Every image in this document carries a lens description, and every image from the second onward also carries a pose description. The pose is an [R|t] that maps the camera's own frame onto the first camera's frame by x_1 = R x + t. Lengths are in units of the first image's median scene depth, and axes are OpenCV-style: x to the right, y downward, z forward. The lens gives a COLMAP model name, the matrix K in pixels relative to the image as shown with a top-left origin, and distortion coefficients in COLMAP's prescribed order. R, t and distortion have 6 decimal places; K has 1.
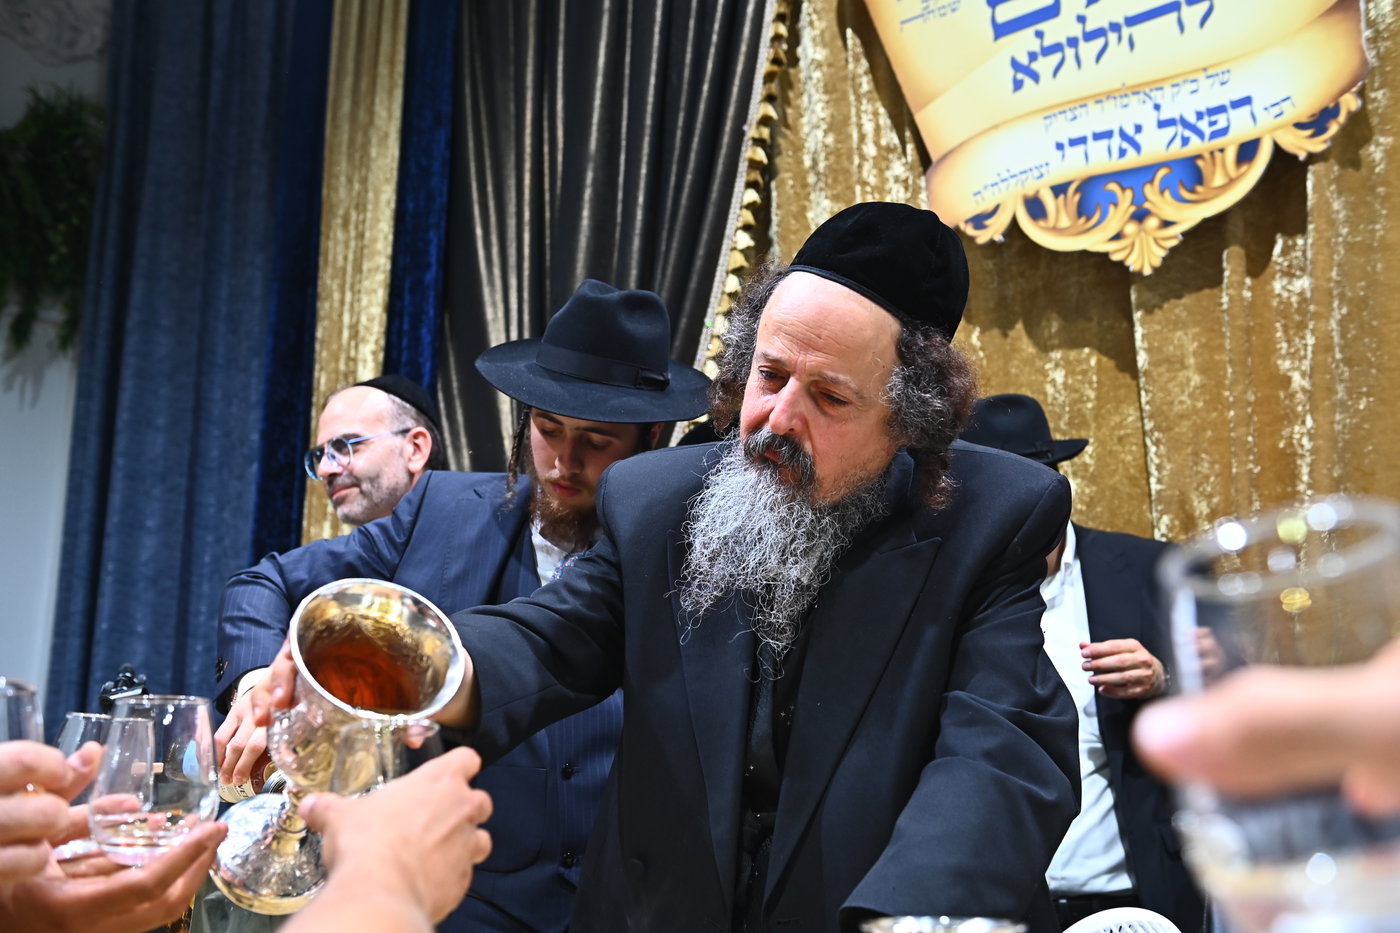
lens RADIAL K [[1472.5, 0, 720.9], [0, 1472.5, 470.0], [0, 0, 1]] dist [0.020355, 0.000000]
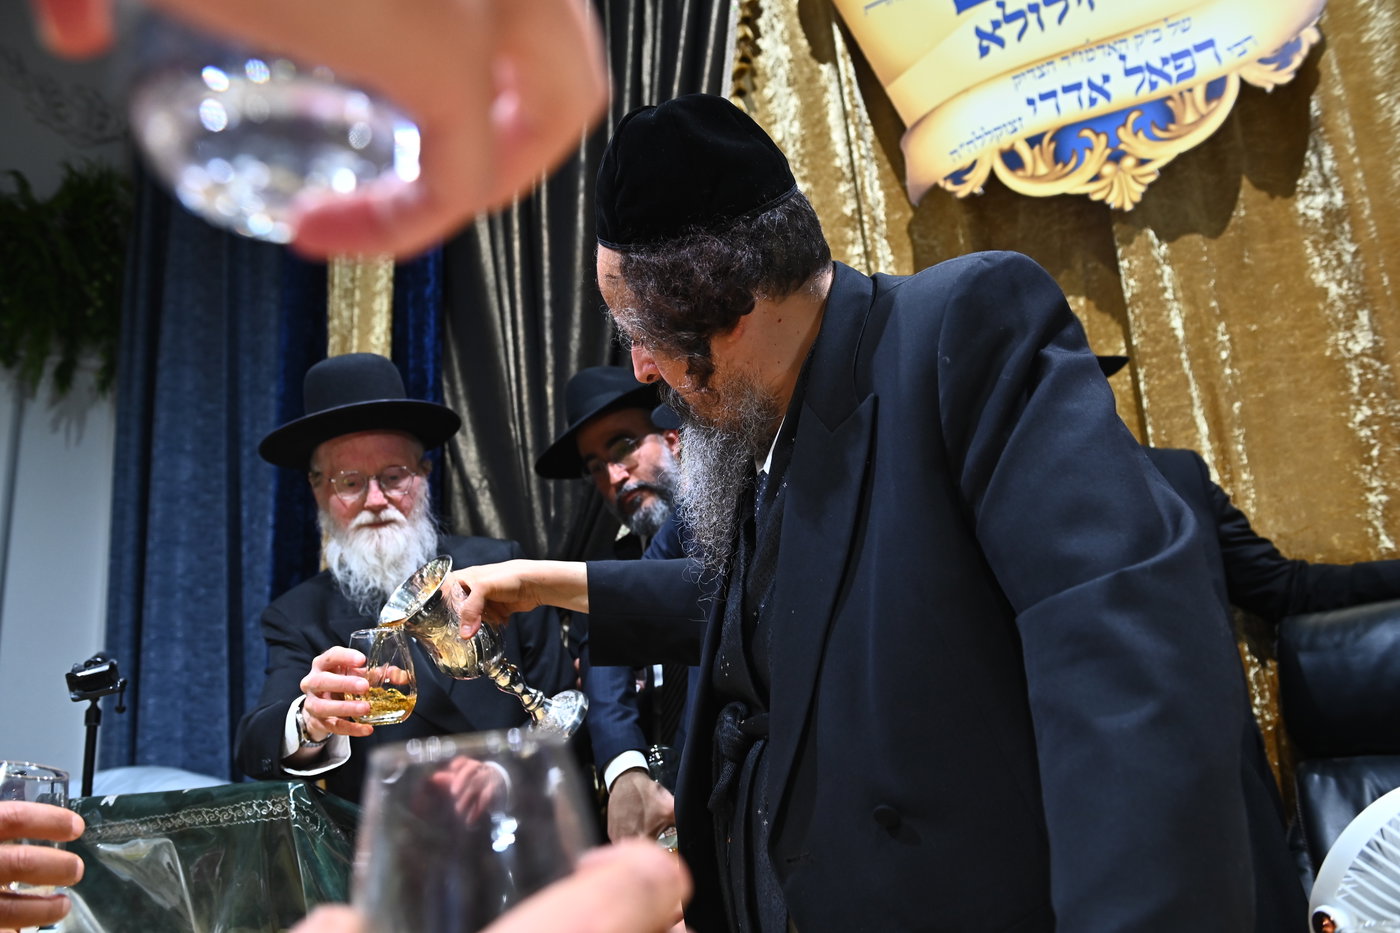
lens RADIAL K [[1174.5, 0, 746.3], [0, 1174.5, 475.1], [0, 0, 1]] dist [-0.070514, 0.066755]
pose [[0.996012, -0.053986, 0.071034, -0.048634], [0.055497, 0.998269, -0.019478, 0.054385], [-0.069859, 0.023343, 0.997284, 0.191039]]
